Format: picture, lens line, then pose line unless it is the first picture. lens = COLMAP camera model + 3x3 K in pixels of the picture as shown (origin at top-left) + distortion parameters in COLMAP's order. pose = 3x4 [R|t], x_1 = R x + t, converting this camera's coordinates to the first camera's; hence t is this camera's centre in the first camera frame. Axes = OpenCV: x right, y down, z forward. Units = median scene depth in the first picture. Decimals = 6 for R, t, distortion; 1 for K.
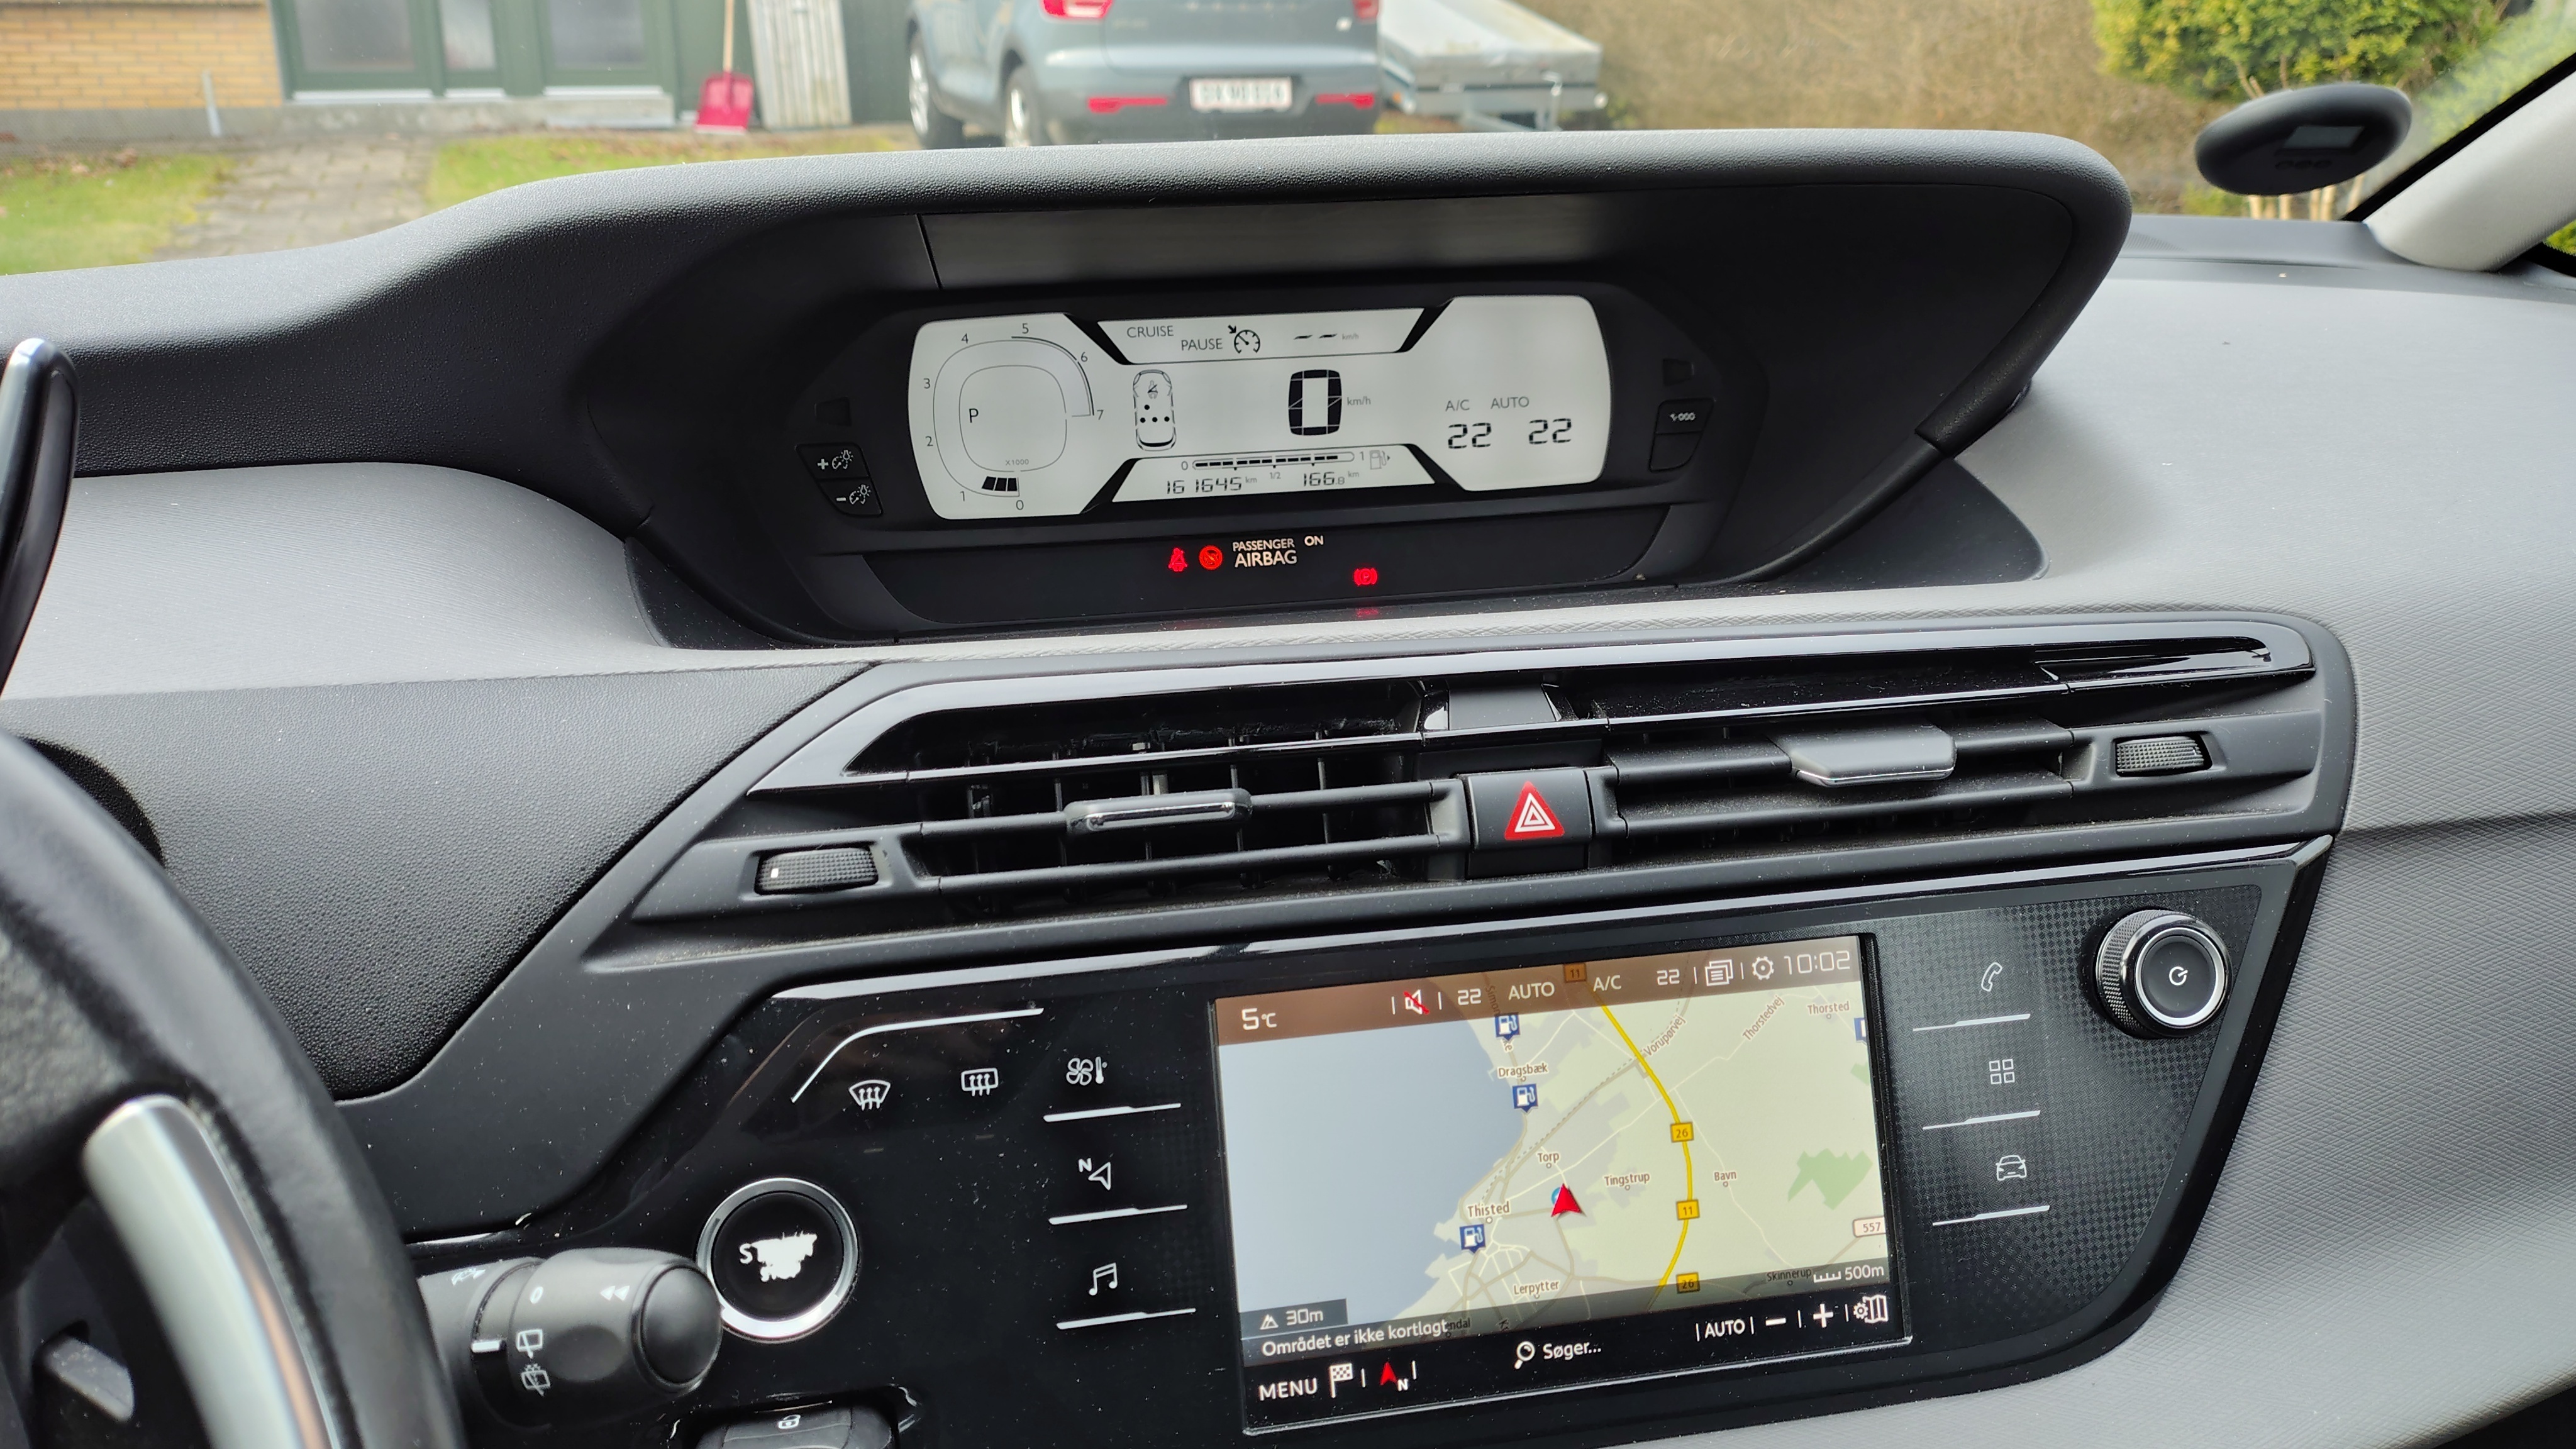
lens RADIAL K [[1956.3, 0, 1274.3], [0, 1956.3, 734.5], [0, 0, 1]] dist [-0.001182, -0.027647]
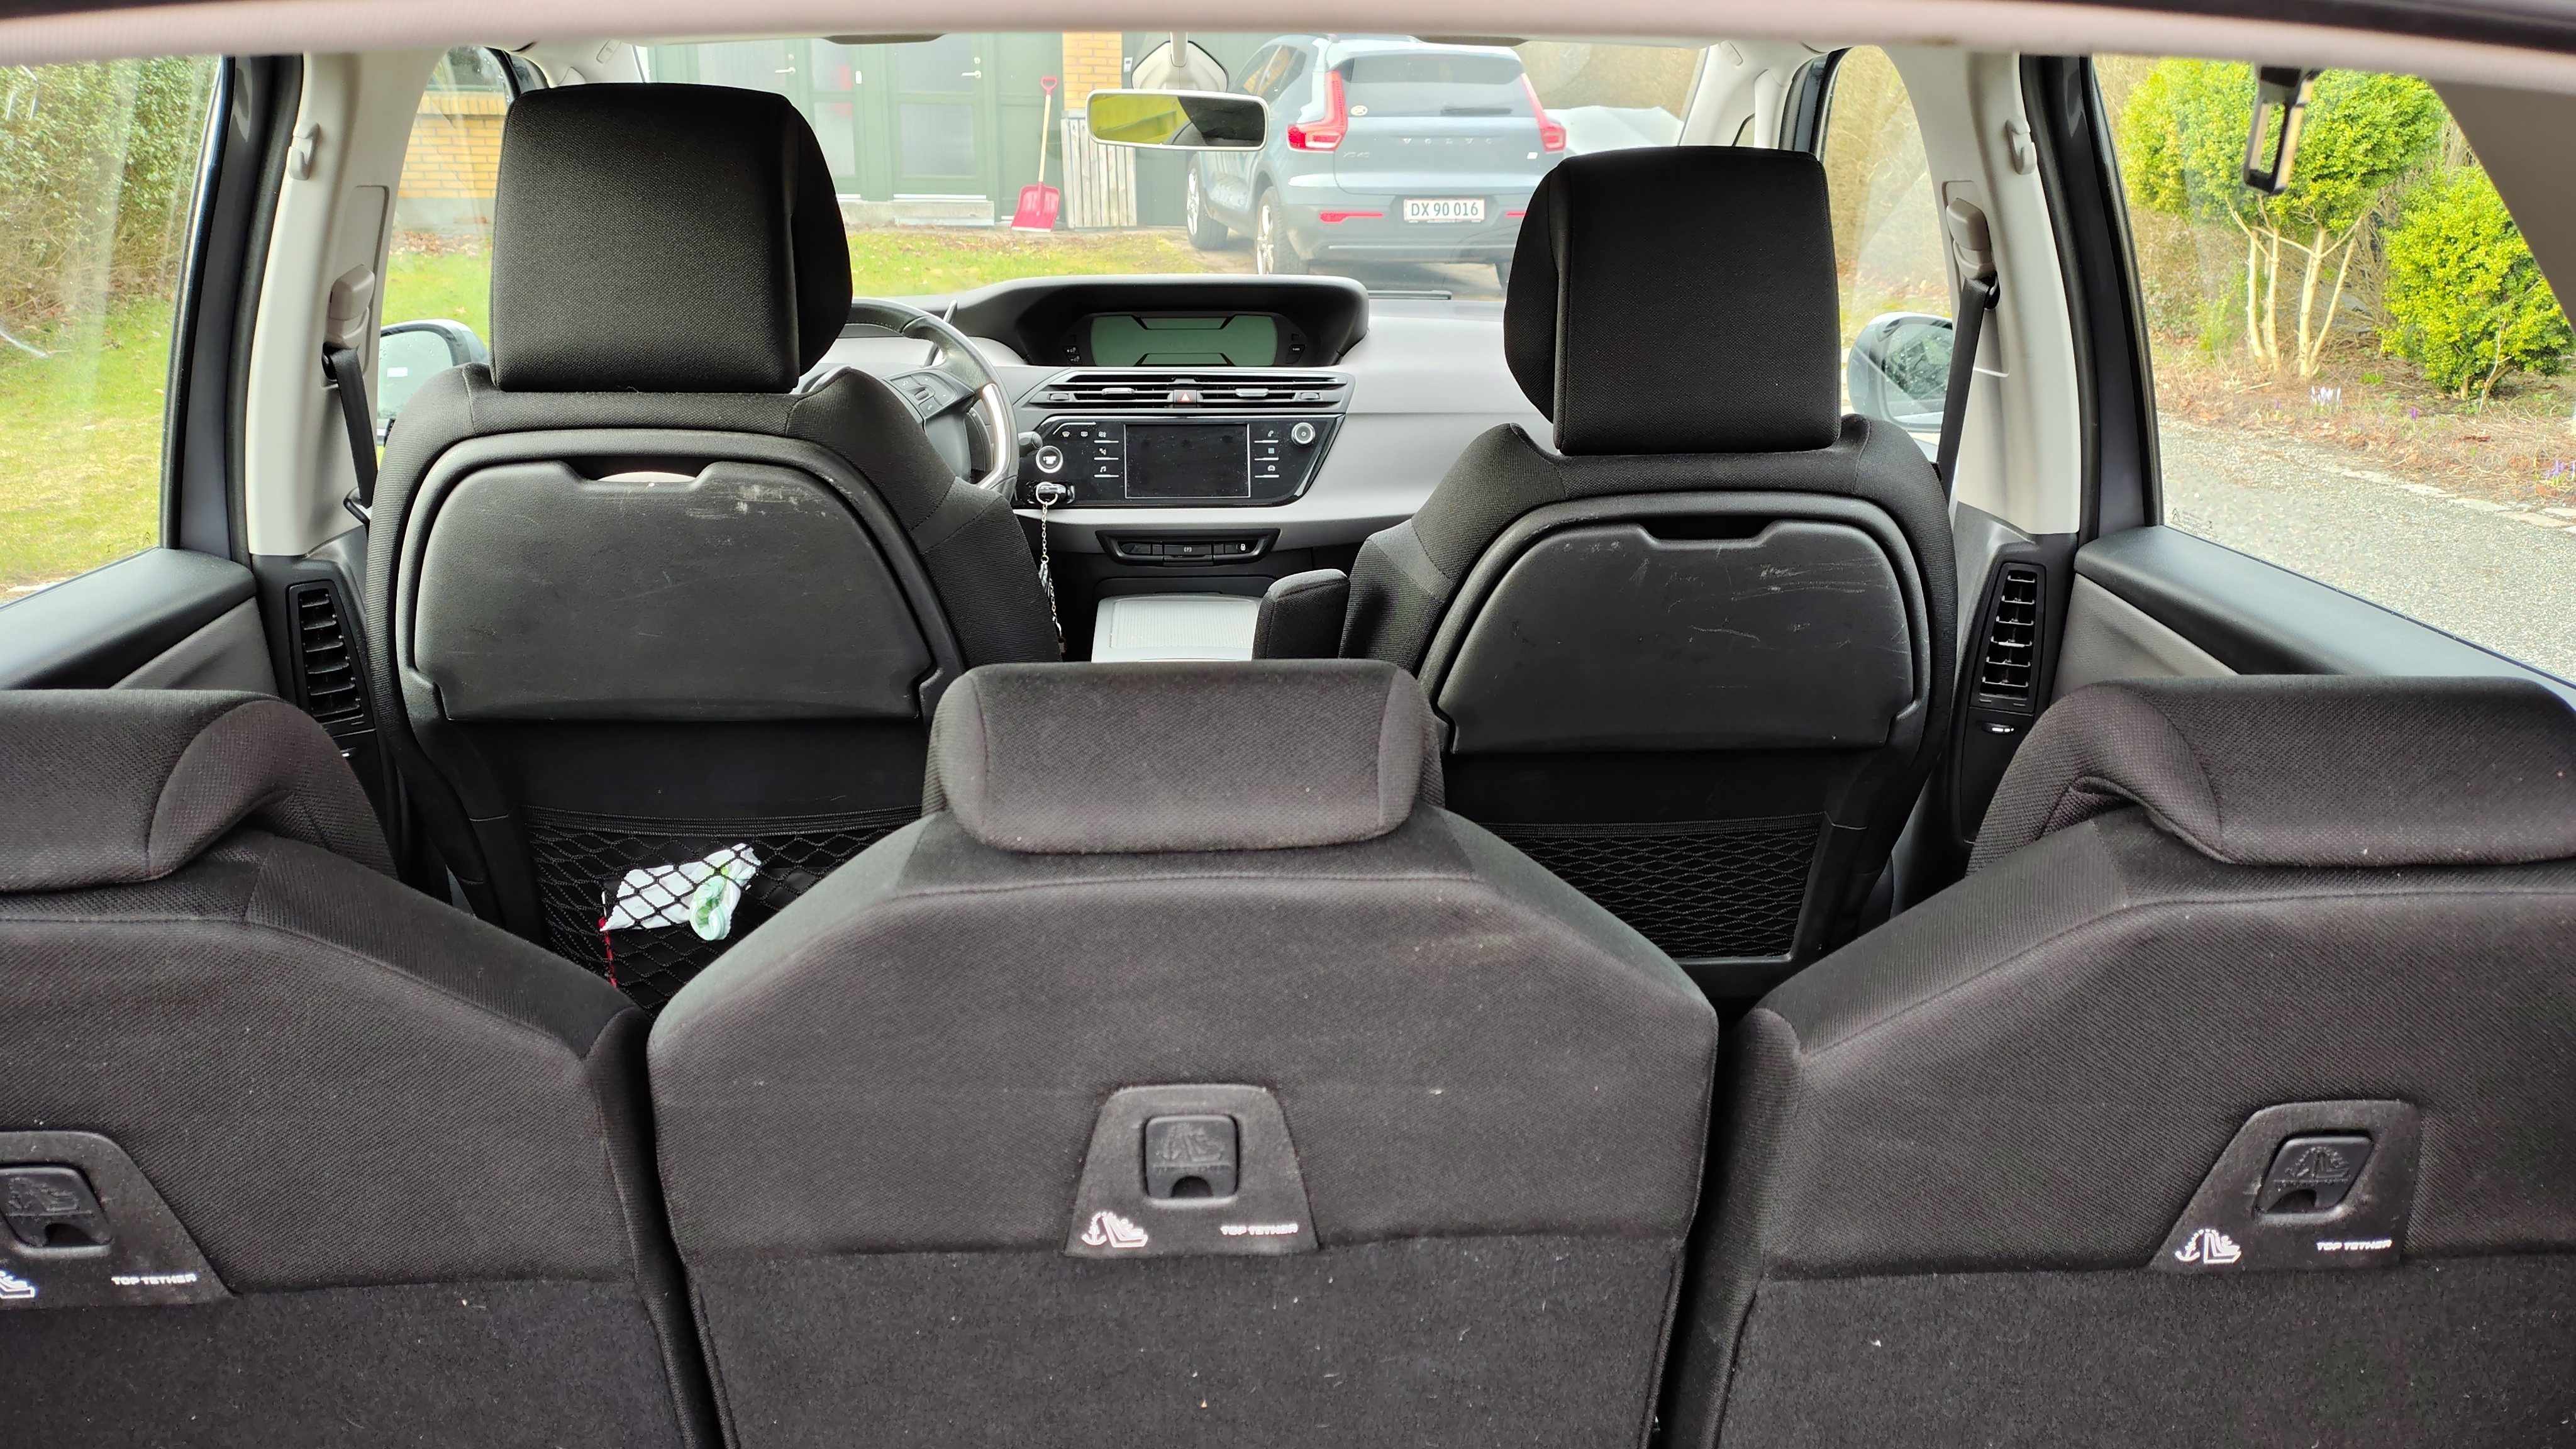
lens RADIAL K [[1956.3, 0, 1296.1], [0, 1956.3, 712.1], [0, 0, 1]] dist [-0.001182, -0.027647]
pose [[0.991179, 0.045434, -0.124498, 1.076058], [-0.052365, 0.997222, -0.052970, 1.108067], [0.121746, 0.059023, 0.990805, -4.044195]]
